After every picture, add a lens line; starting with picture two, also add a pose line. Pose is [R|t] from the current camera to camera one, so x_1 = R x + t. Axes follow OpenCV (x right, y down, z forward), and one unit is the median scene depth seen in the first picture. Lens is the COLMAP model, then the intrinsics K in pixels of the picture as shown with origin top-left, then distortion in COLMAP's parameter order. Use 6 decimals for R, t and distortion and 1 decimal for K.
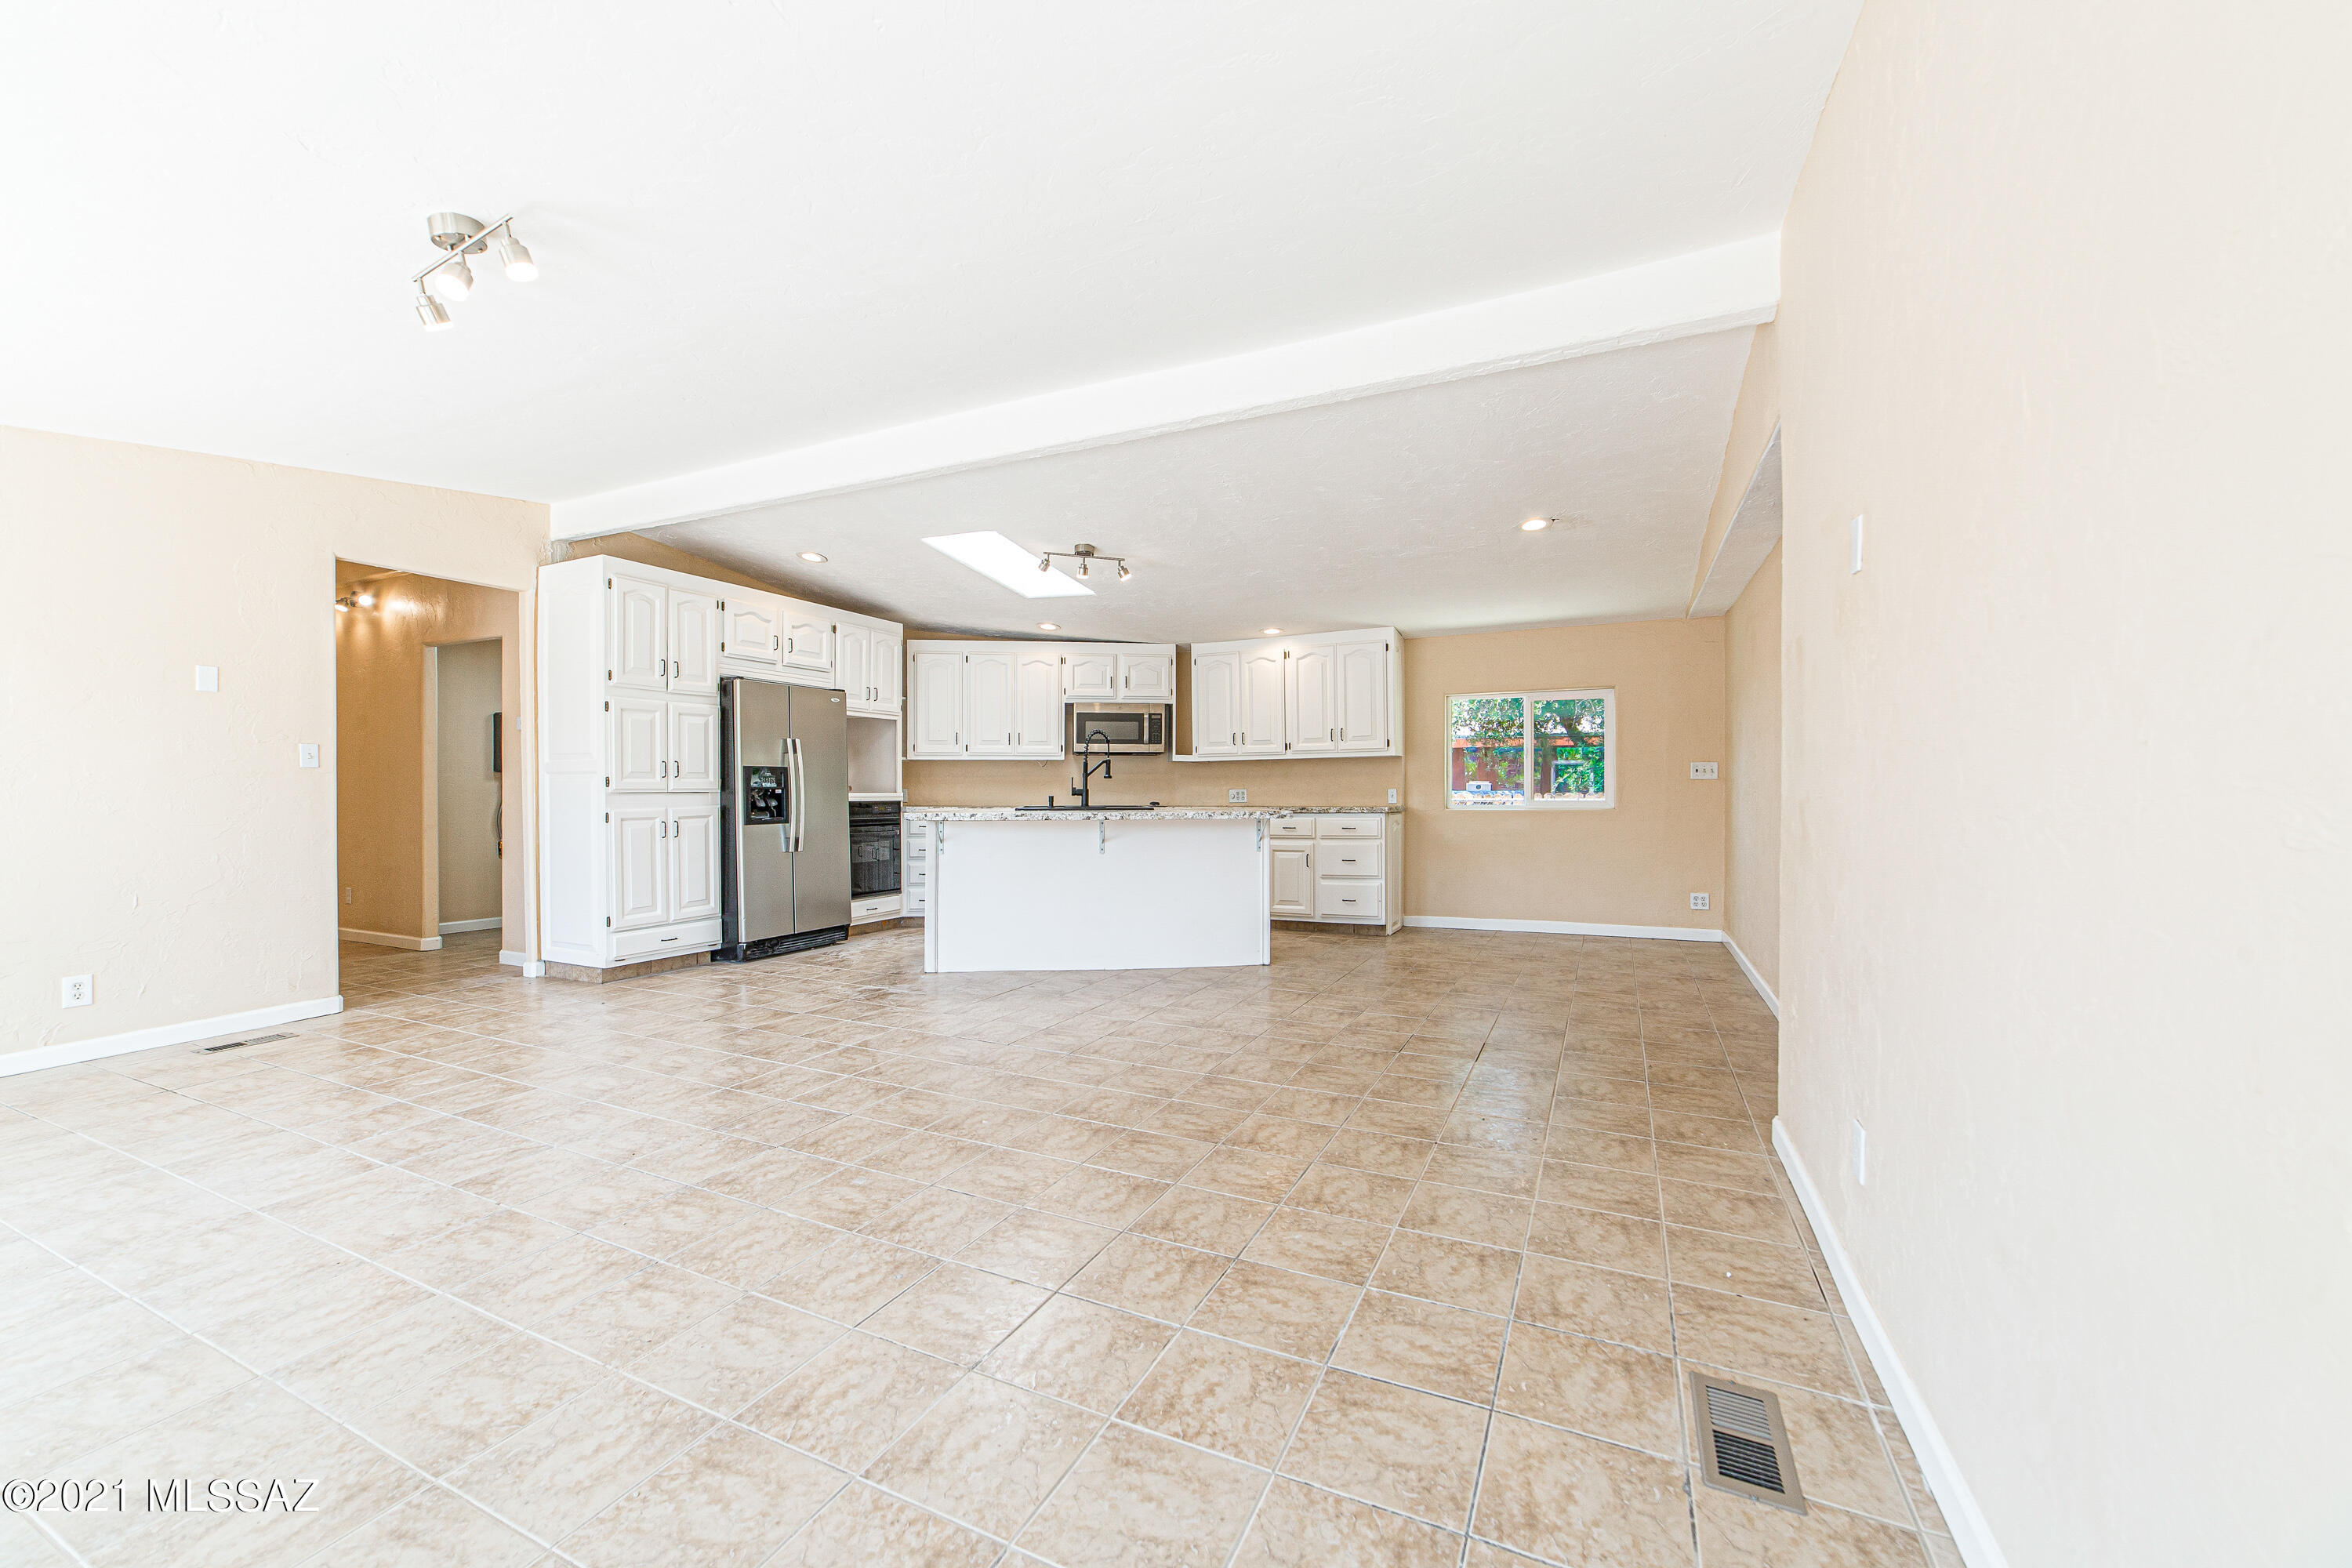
lens RADIAL K [[936.3, 0, 1122.6], [0, 936.3, 775.2], [0, 0, 1]] dist [0.011973, 0.000350]
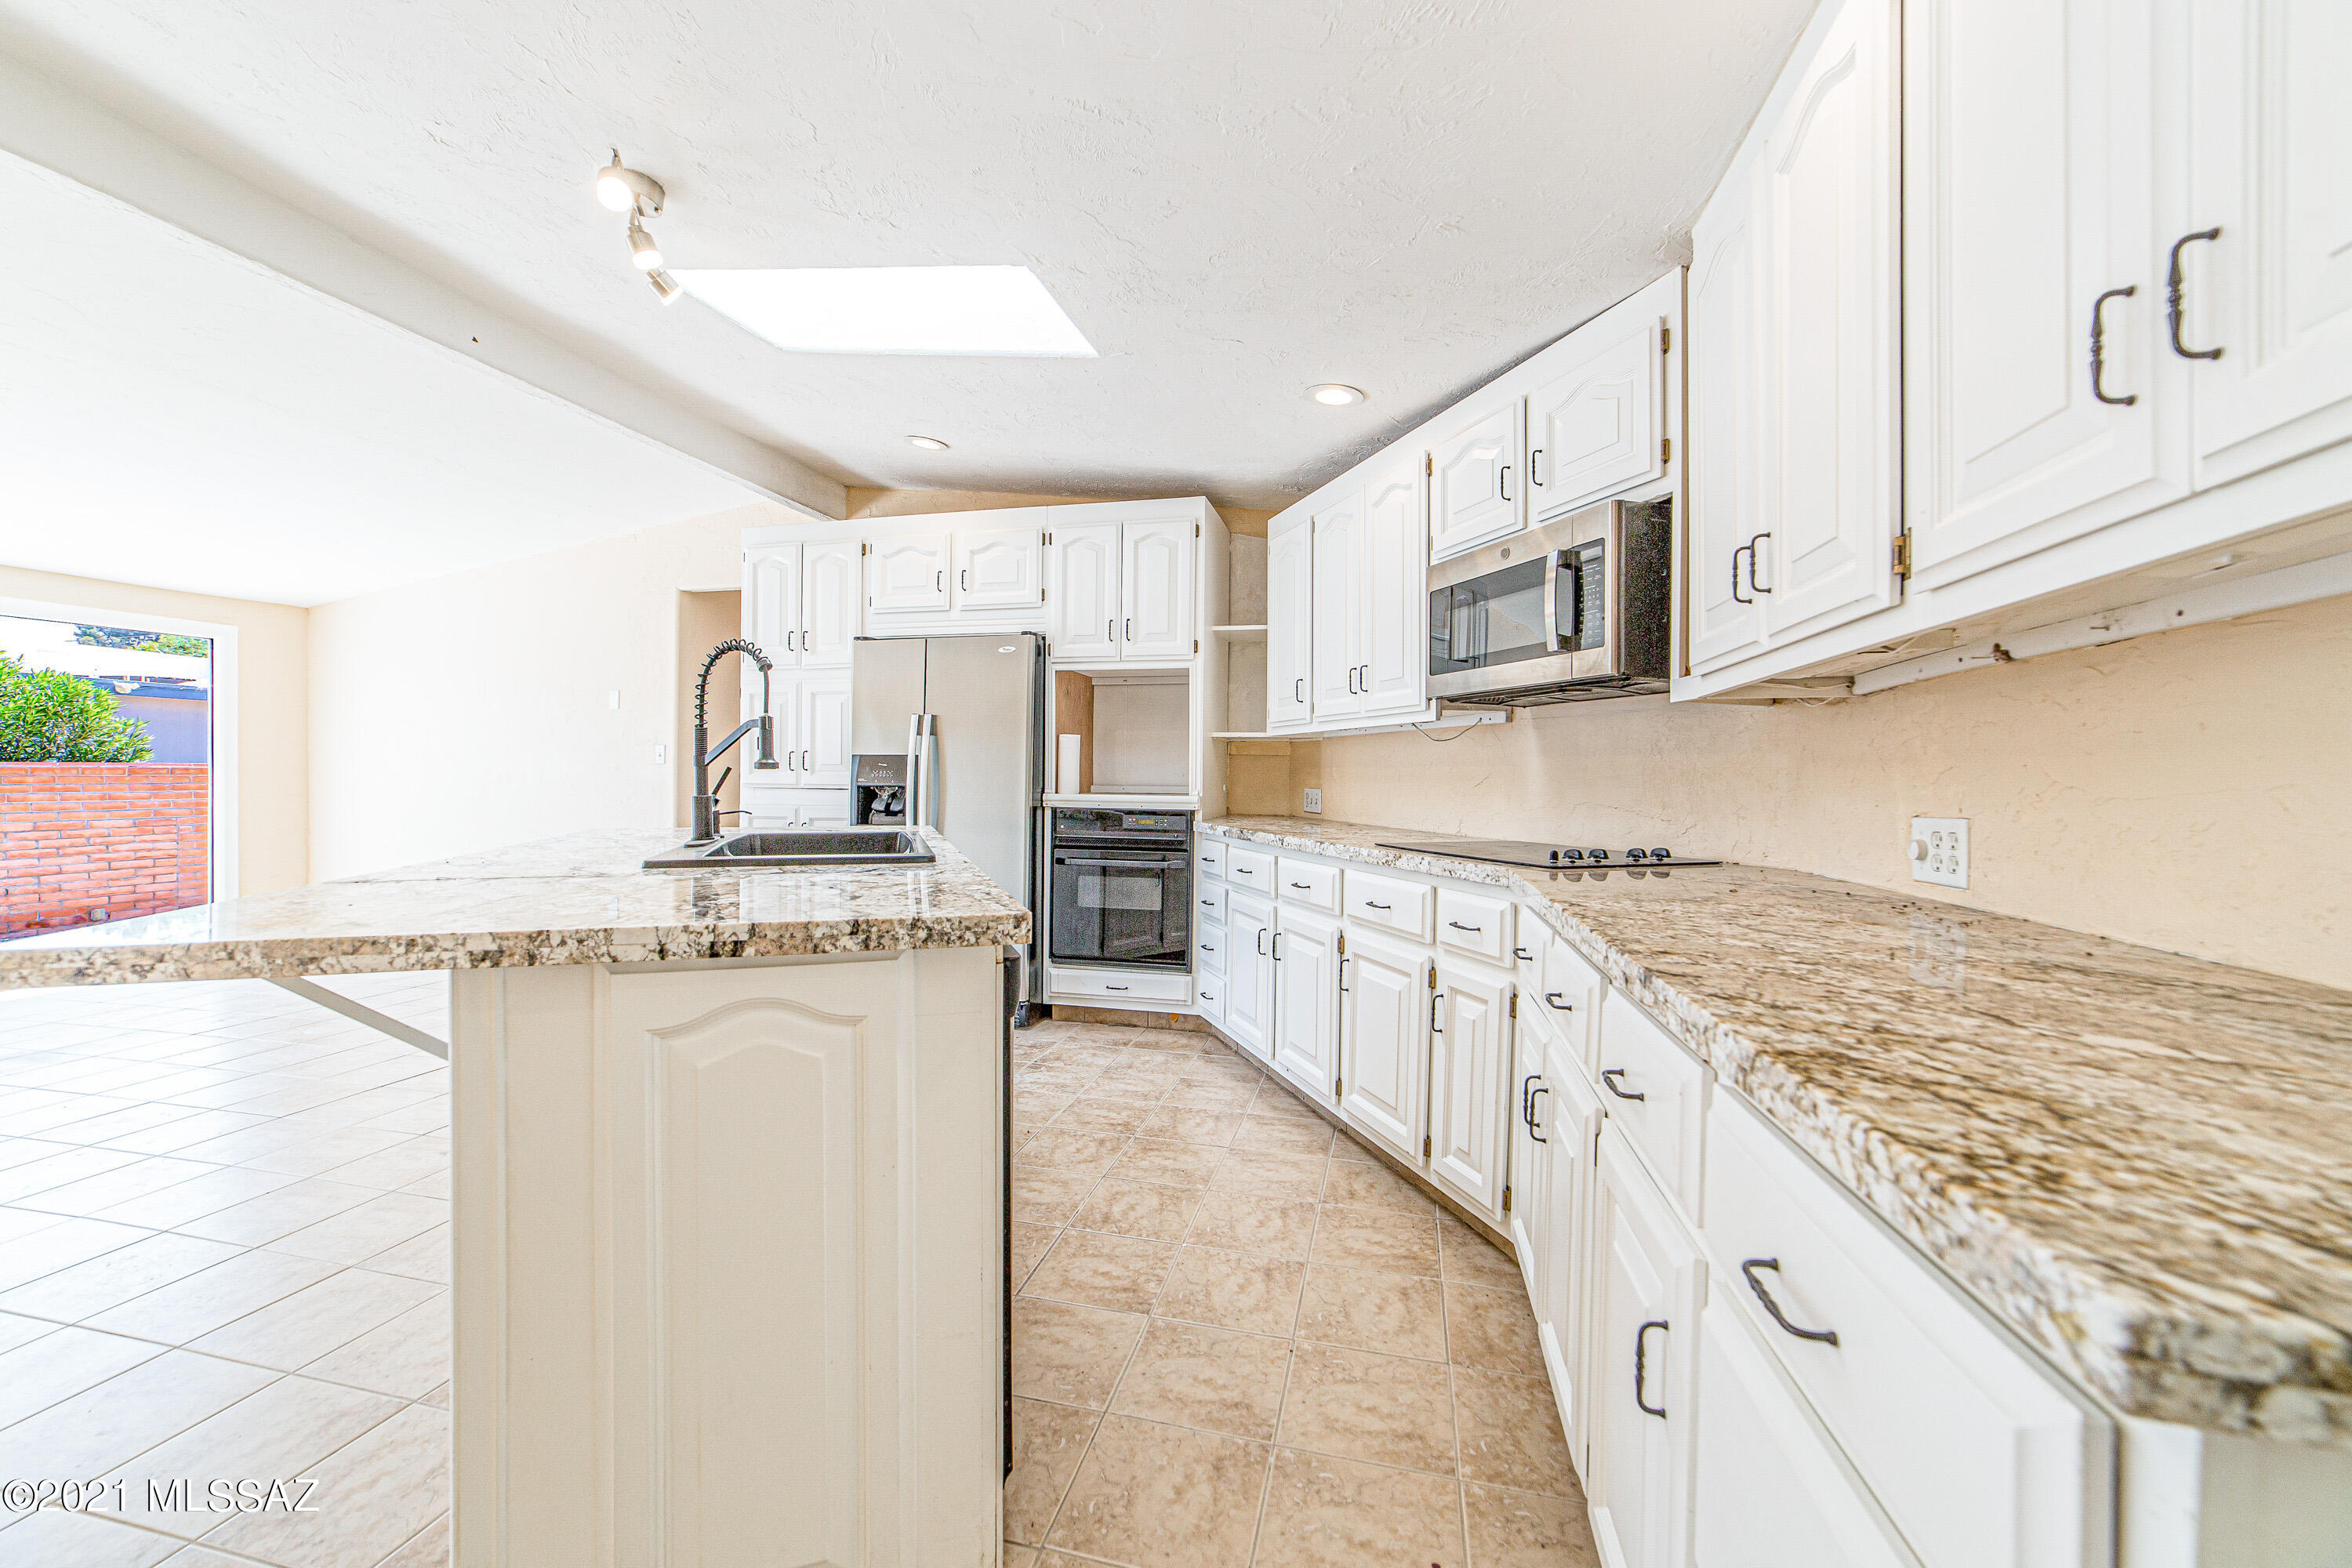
lens RADIAL K [[908.7, 0, 1172.0], [0, 908.7, 777.6], [0, 0, 1]] dist [-0.011927, 0.000135]
pose [[0.253296, 0.003911, -0.967381, 0.318061], [0.004783, 0.999975, 0.005295, 0.005129], [0.967377, -0.005968, 0.253270, 0.932020]]
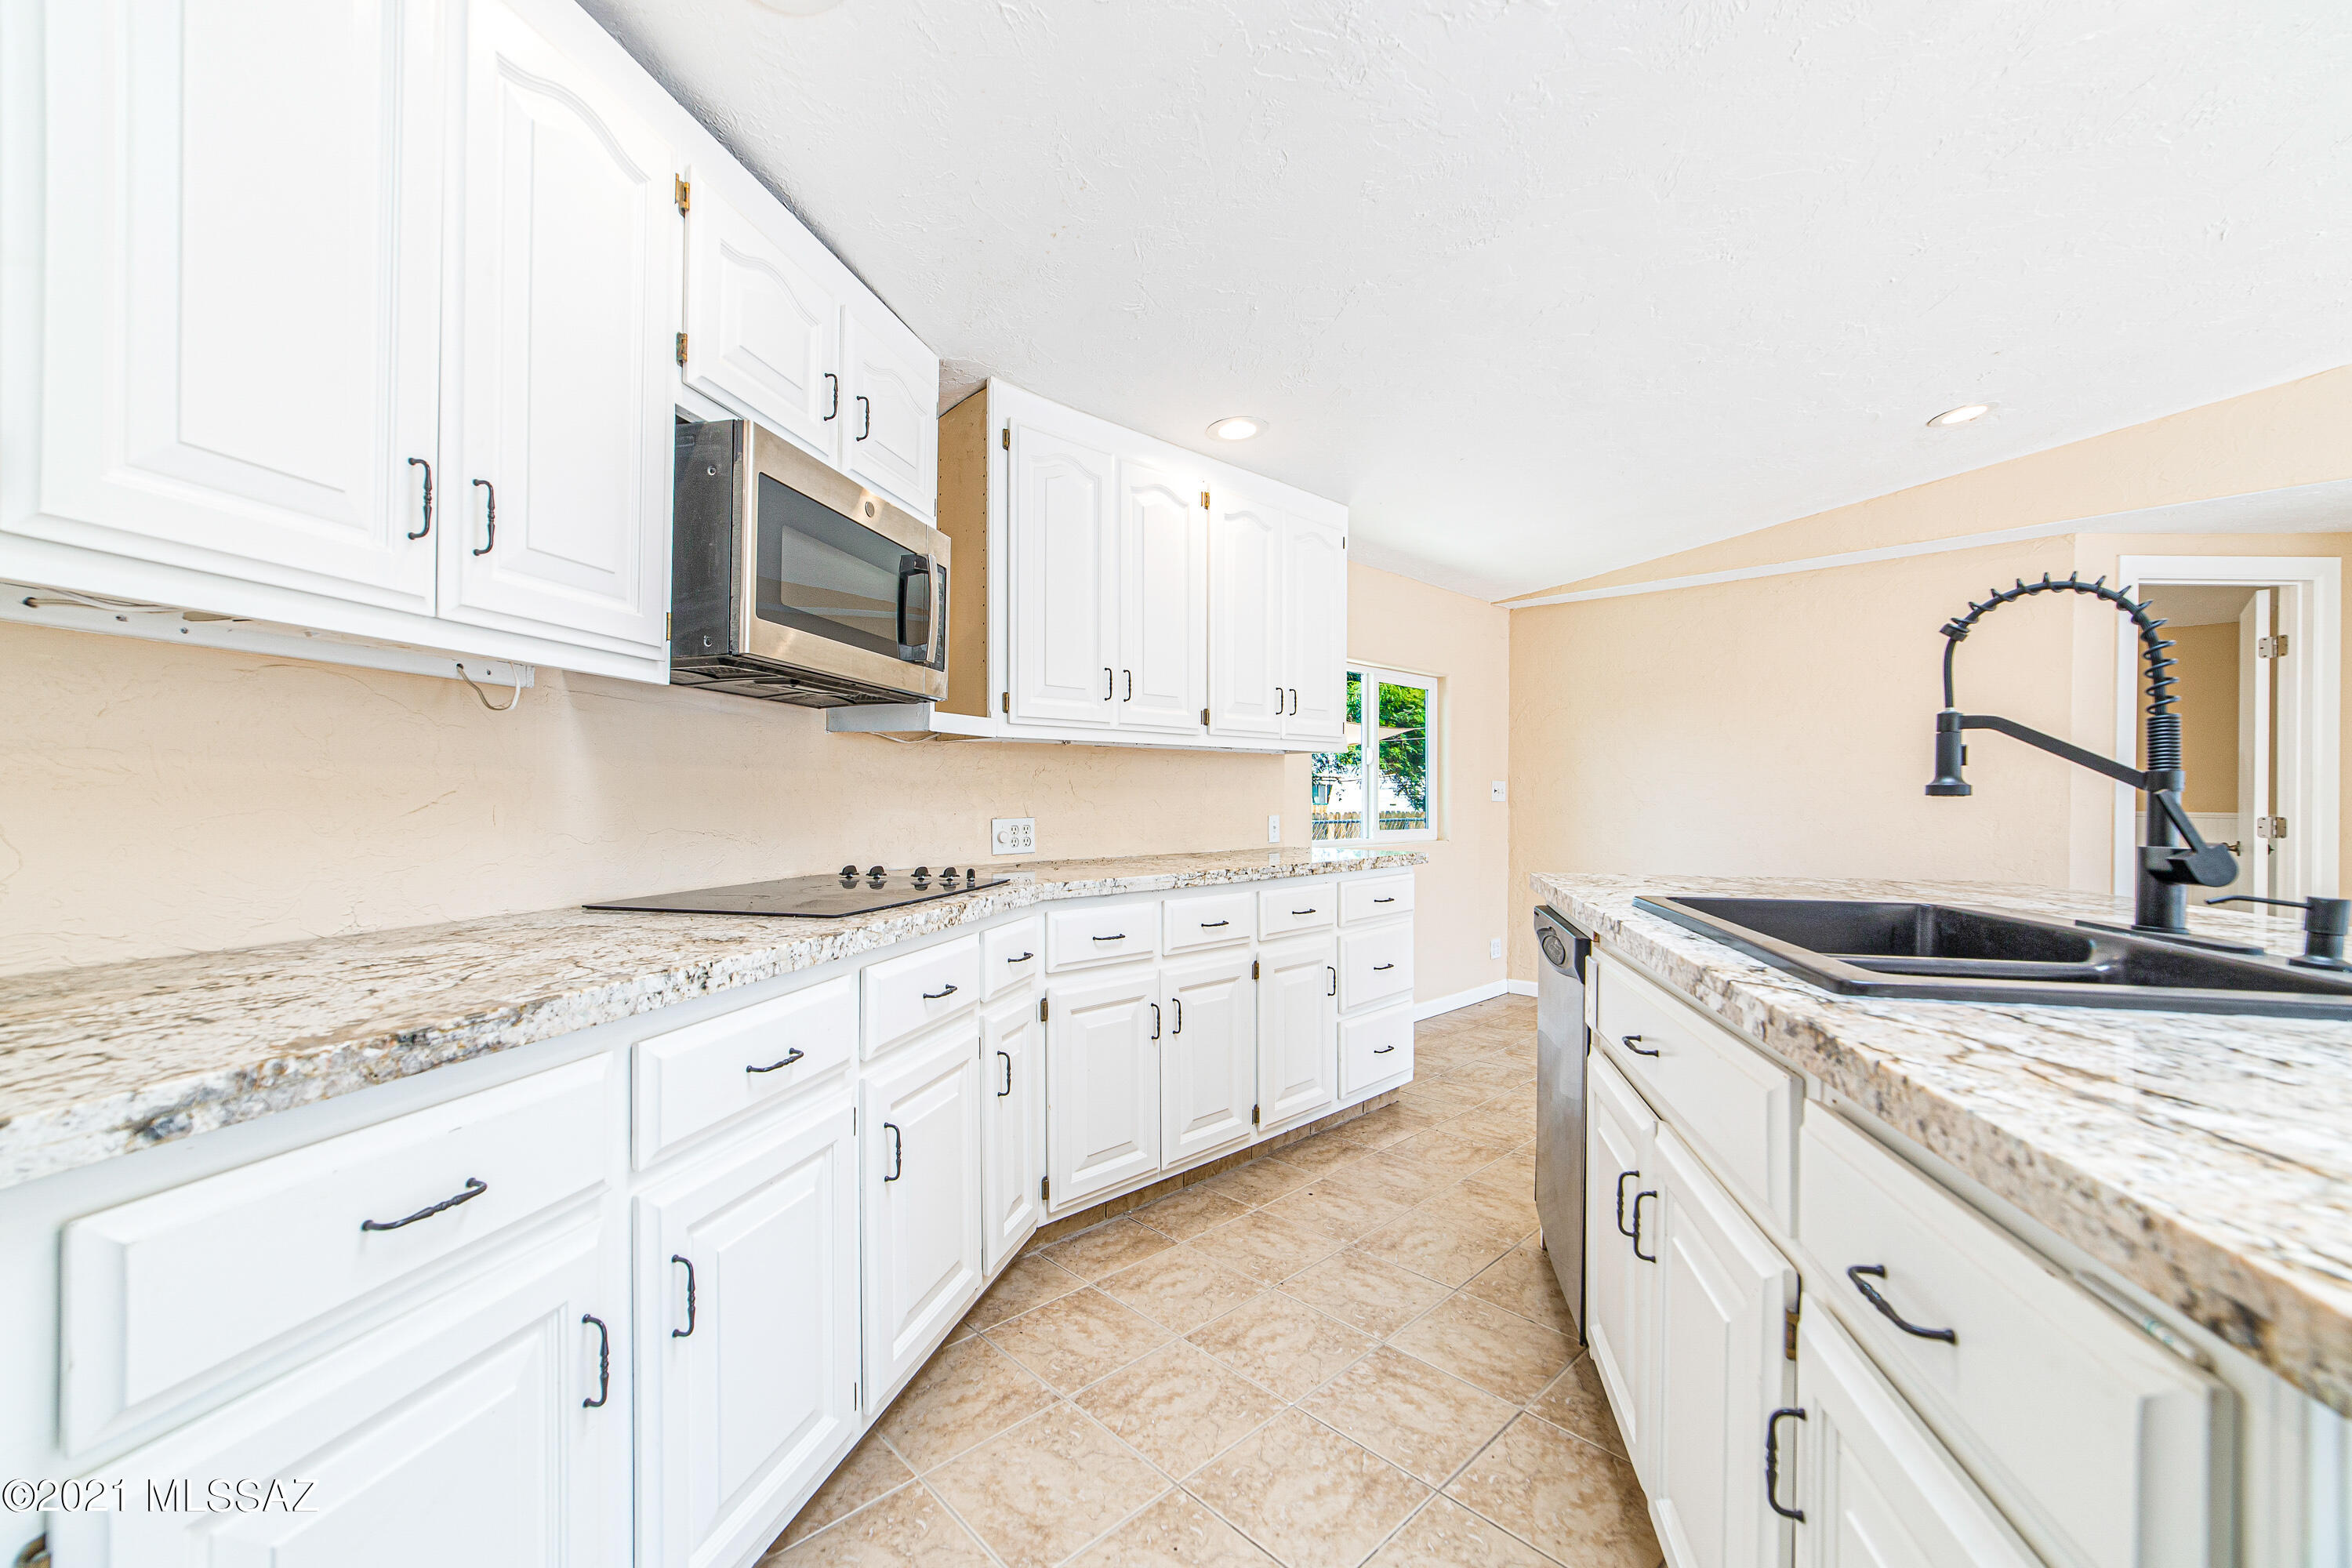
lens RADIAL K [[935.5, 0, 1145.4], [0, 935.5, 809.9], [0, 0, 1]] dist [-0.041246, 0.000111]
pose [[0.320459, -0.006840, 0.947238, -0.254472], [-0.015465, 0.999803, 0.012451, 0.007067], [-0.947136, -0.018639, 0.320290, 0.977809]]
